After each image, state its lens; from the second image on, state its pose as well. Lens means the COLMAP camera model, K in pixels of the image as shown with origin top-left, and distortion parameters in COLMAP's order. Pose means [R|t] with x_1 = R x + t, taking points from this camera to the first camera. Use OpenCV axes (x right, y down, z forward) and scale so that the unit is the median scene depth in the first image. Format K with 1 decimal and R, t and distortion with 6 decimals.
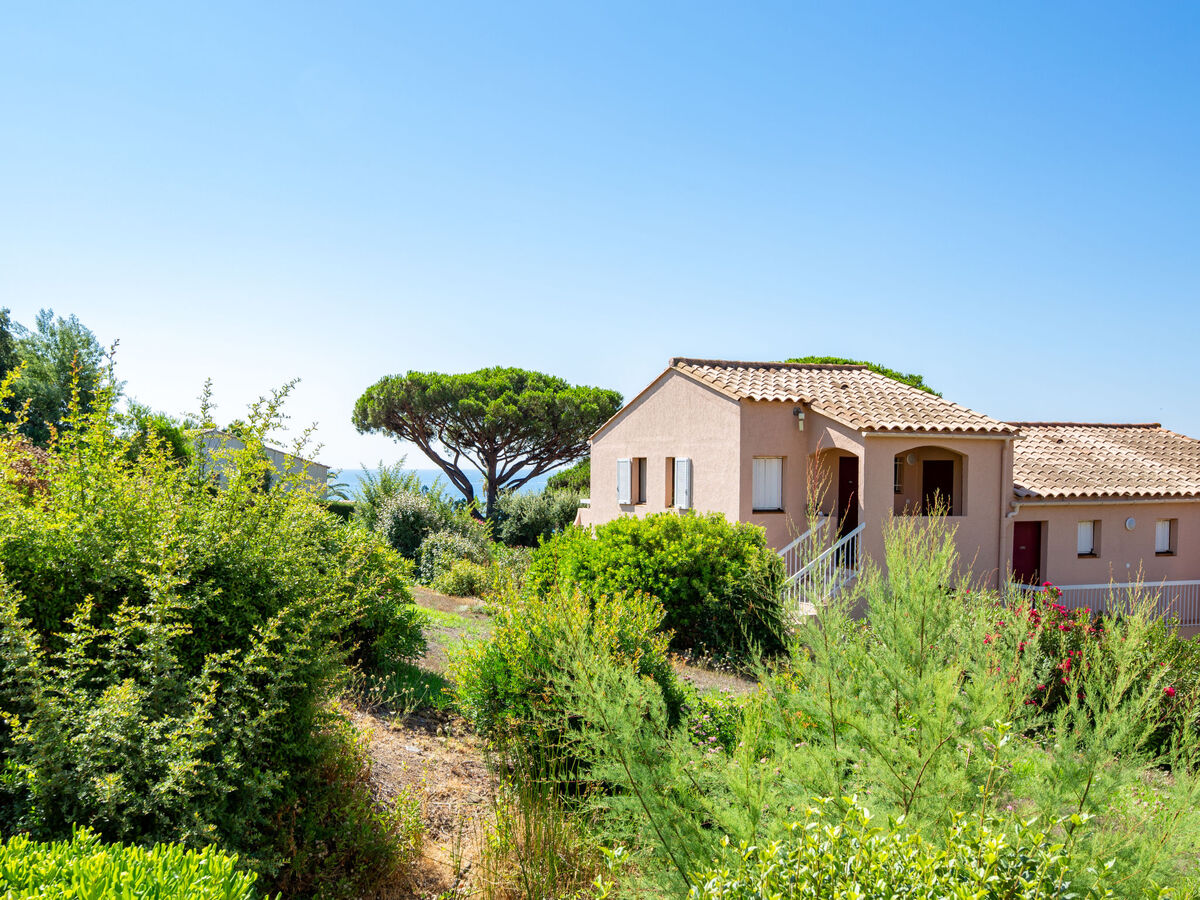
lens RADIAL K [[887.3, 0, 600.0], [0, 887.3, 450.0], [0, 0, 1]] dist [0.034535, -0.063155]
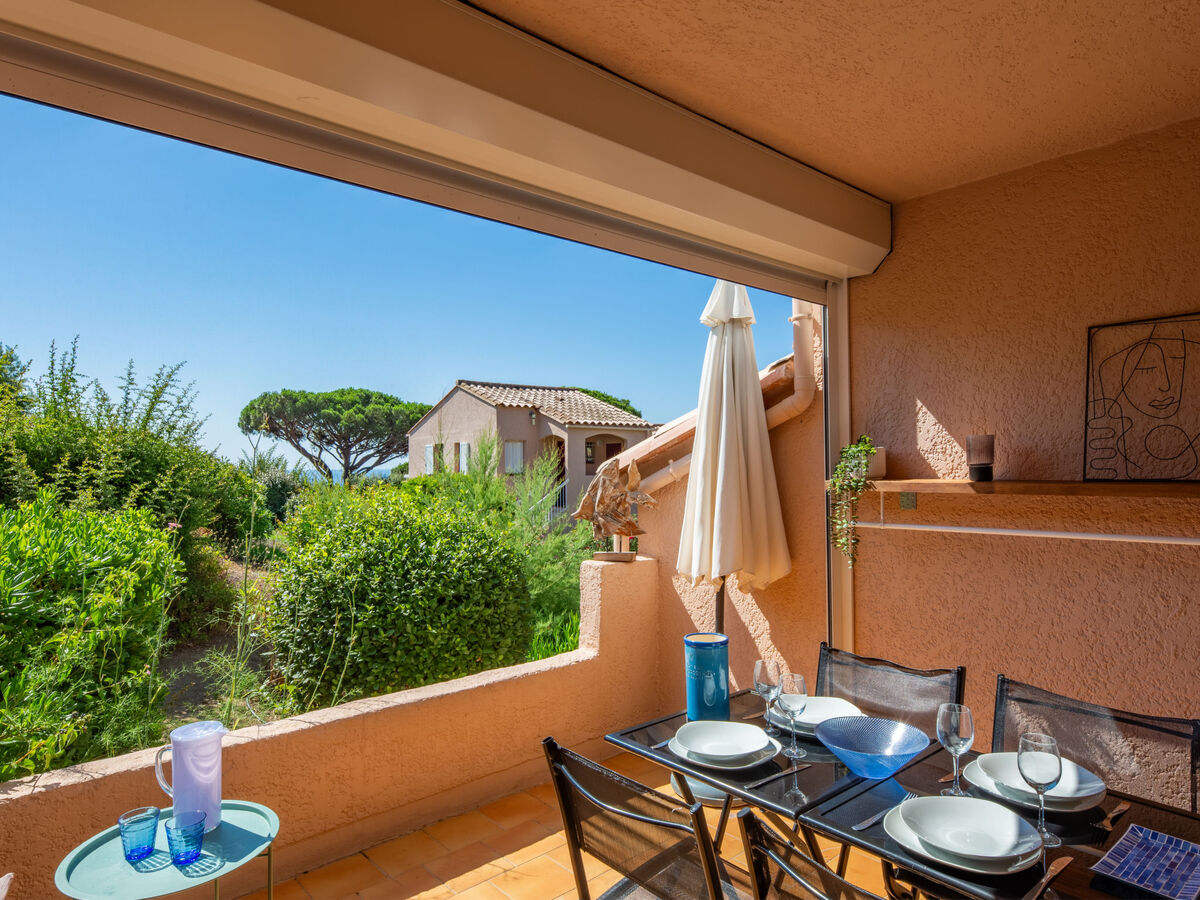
lens RADIAL K [[658.9, 0, 626.8], [0, 658.9, 455.0], [0, 0, 1]] dist [-0.000903, -0.001710]
pose [[0.968719, 0.005319, 0.248103, 0.071262], [-0.000868, 0.999837, -0.018044, 0.044950], [-0.248158, 0.017264, 0.968566, -0.186707]]
